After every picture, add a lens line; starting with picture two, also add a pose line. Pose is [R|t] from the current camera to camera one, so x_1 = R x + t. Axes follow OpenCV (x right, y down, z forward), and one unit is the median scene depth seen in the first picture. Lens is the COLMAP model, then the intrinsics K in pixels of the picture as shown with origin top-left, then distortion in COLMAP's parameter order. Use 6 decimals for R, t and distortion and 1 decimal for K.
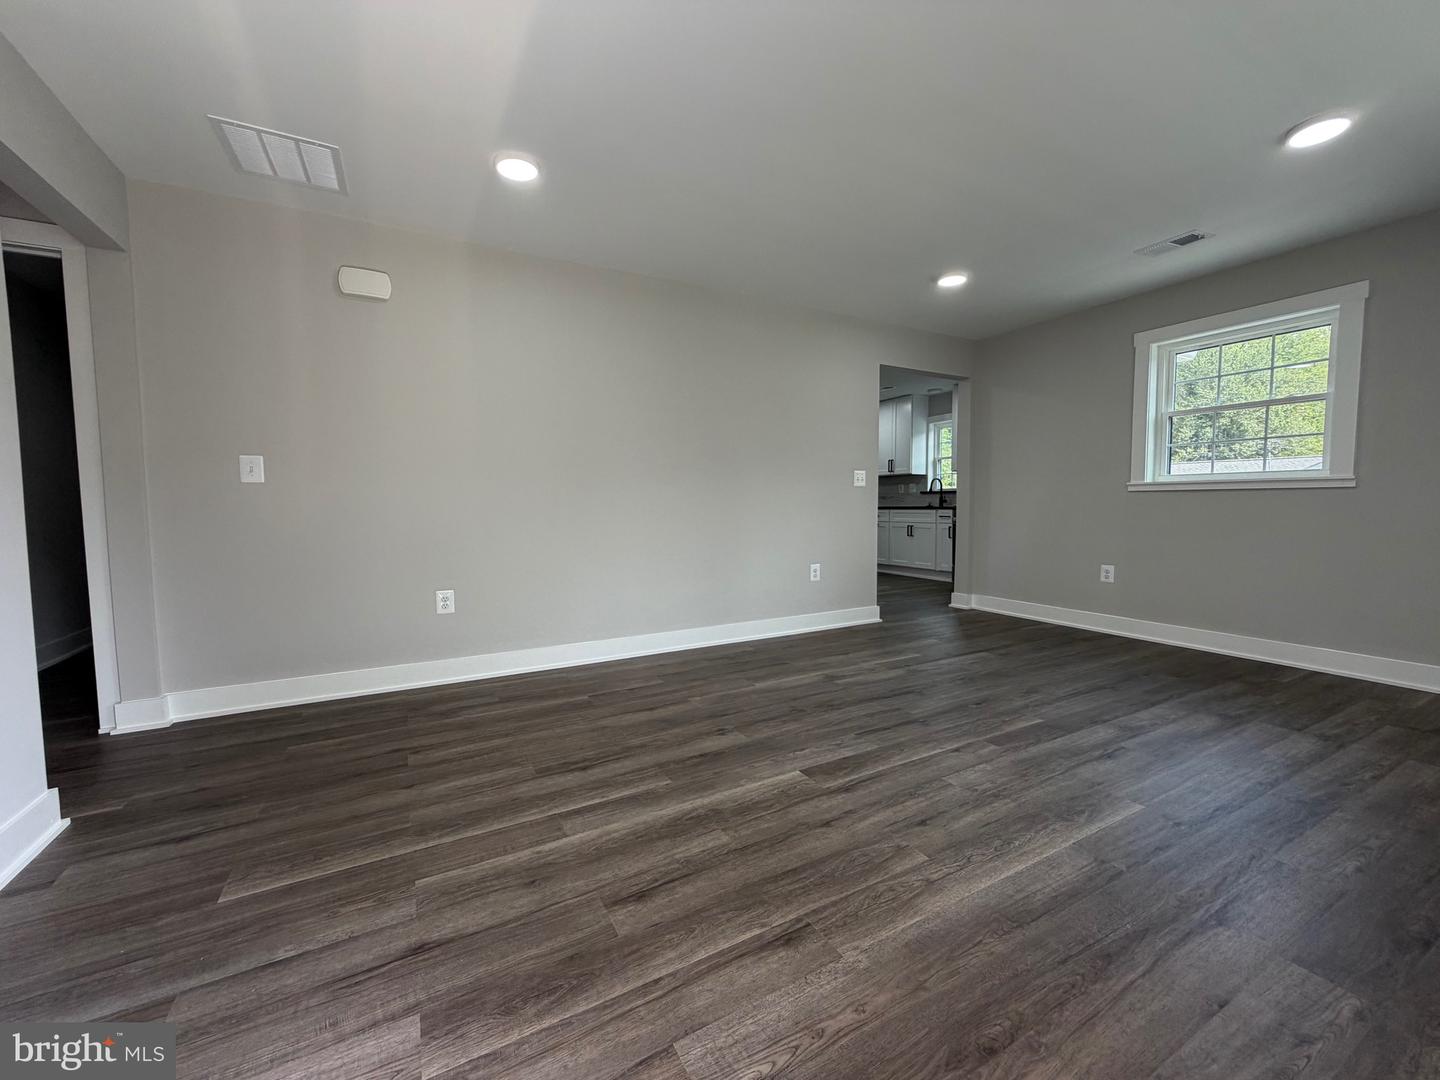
lens RADIAL K [[576.0, 0, 714.0], [0, 576.0, 536.9], [0, 0, 1]] dist [-0.000426, 0.000152]
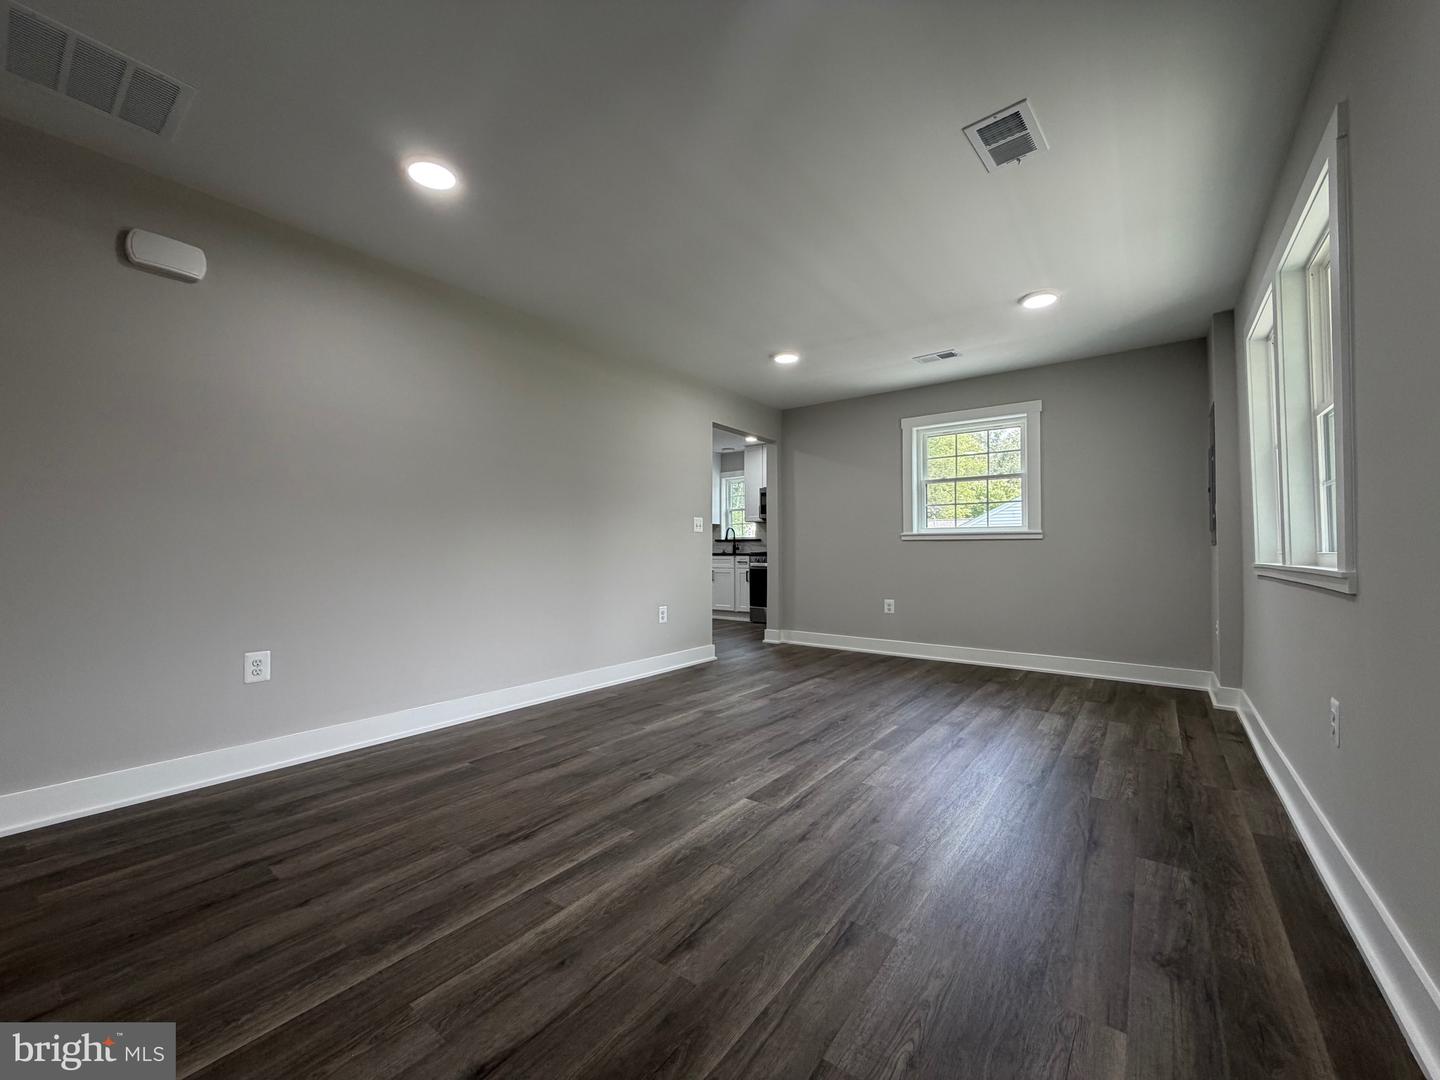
lens RADIAL K [[576.0, 0, 715.0], [0, 576.0, 535.7], [0, 0, 1]] dist [-0.000426, 0.000152]
pose [[0.911780, 0.018542, 0.410261, -0.280823], [0.017298, 0.996360, -0.083473, 0.015358], [-0.410316, 0.083205, 0.908140, 0.029599]]
